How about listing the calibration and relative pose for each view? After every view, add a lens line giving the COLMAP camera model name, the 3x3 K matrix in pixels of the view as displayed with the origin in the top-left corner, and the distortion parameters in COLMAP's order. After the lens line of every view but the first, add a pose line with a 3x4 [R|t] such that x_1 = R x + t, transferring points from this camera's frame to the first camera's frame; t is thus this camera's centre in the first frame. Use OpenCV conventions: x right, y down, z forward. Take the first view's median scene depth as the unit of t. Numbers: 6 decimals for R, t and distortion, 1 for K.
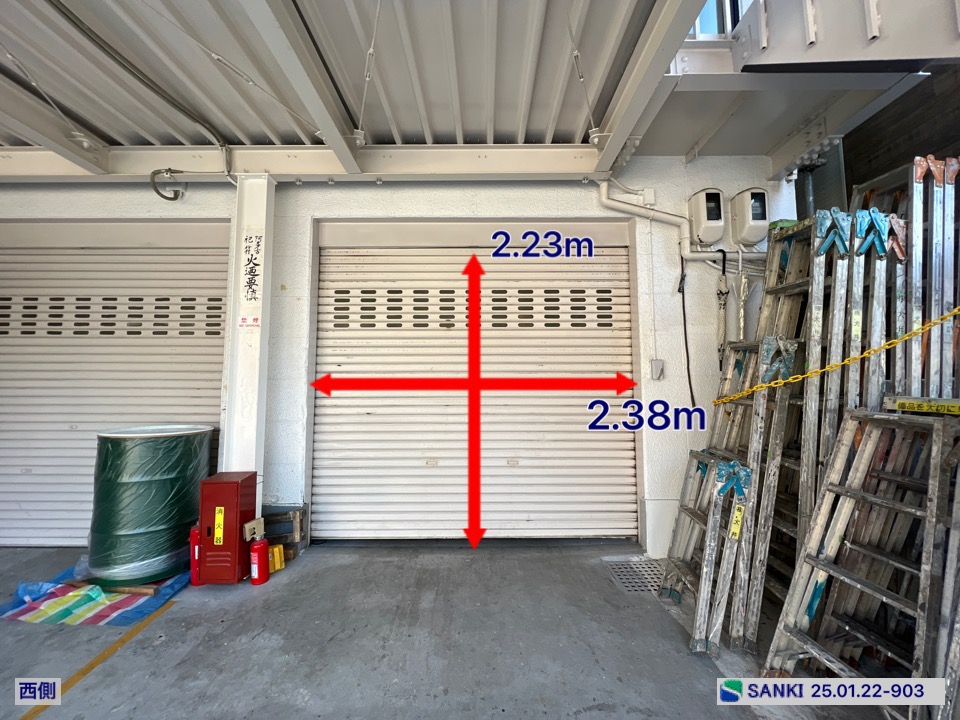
lens RADIAL K [[387.3, 0, 481.4], [0, 387.3, 361.2], [0, 0, 1]] dist [-0.003217, 0.000966]
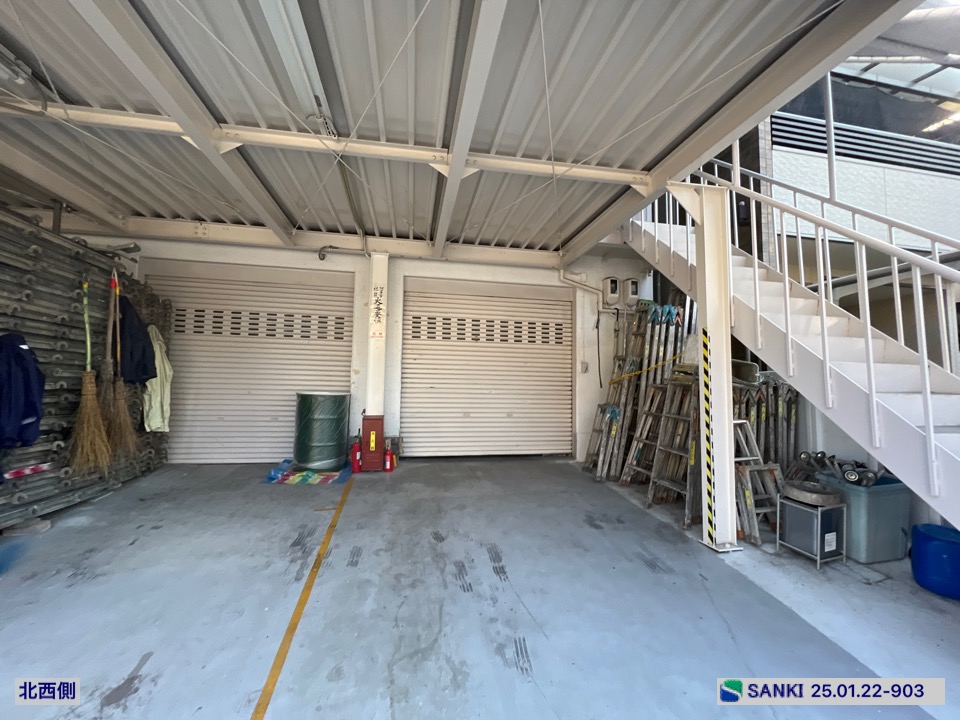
lens RADIAL K [[387.3, 0, 480.9], [0, 387.3, 362.0], [0, 0, 1]] dist [-0.003217, 0.000966]
pose [[0.982369, 0.031273, 0.184320, -0.446617], [-0.034288, 0.999325, 0.013193, -0.014535], [-0.183783, -0.019281, 0.982778, -0.876089]]
